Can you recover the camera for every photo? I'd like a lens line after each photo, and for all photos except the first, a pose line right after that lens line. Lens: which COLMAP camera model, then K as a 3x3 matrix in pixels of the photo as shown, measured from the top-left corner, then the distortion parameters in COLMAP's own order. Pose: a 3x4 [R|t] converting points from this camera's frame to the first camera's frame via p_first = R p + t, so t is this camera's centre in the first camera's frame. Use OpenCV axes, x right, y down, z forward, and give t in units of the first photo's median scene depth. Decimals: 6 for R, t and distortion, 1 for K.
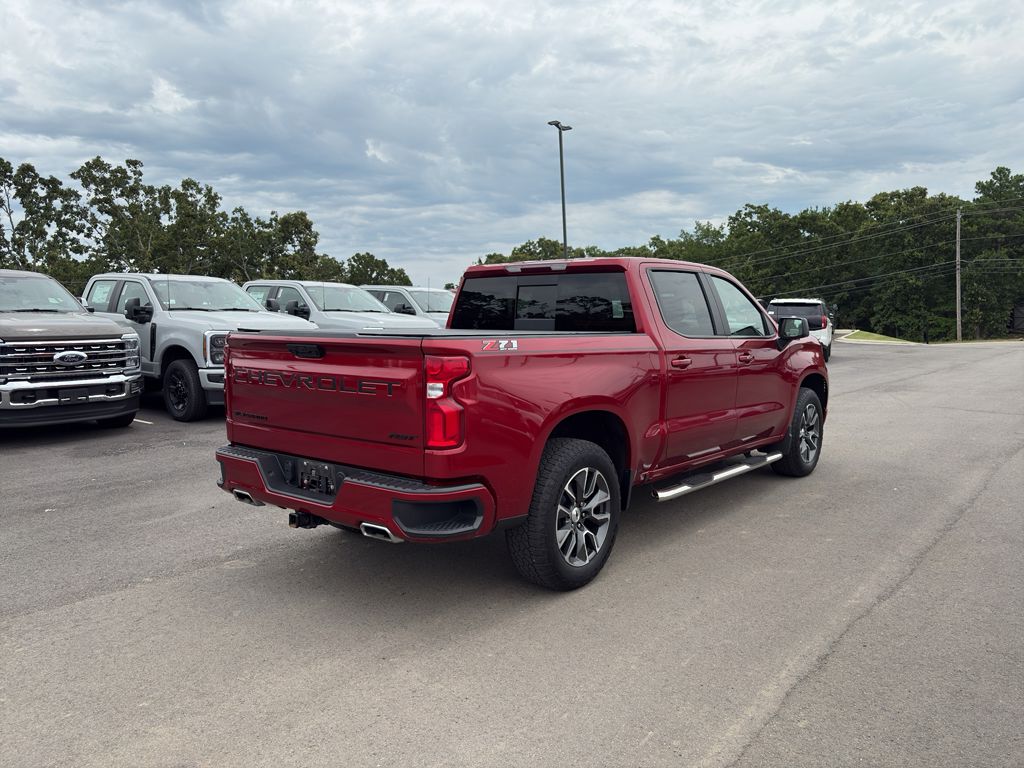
lens RADIAL K [[793.5, 0, 498.5], [0, 793.5, 402.3], [0, 0, 1]] dist [0.052038, -0.051261]
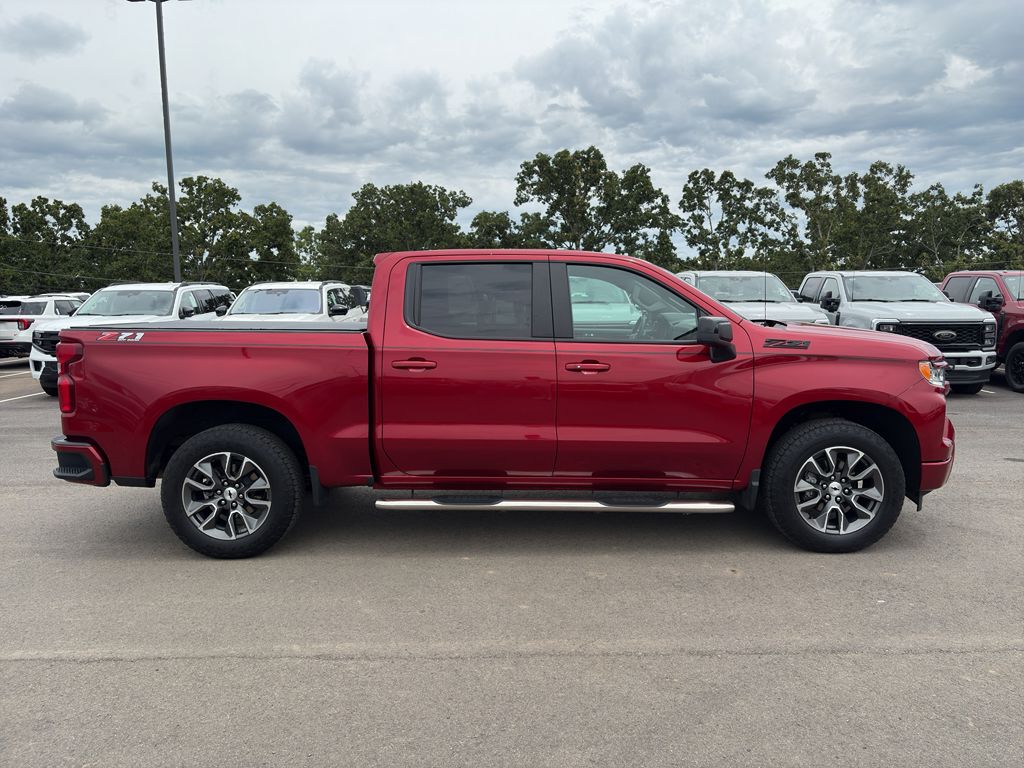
lens RADIAL K [[793.5, 0, 523.0], [0, 793.5, 371.2], [0, 0, 1]] dist [0.052038, -0.051261]
pose [[0.622966, 0.068057, -0.779283, 0.105140], [-0.083678, 0.996290, 0.020115, -0.007469], [0.777760, 0.052678, 0.626350, 0.052911]]
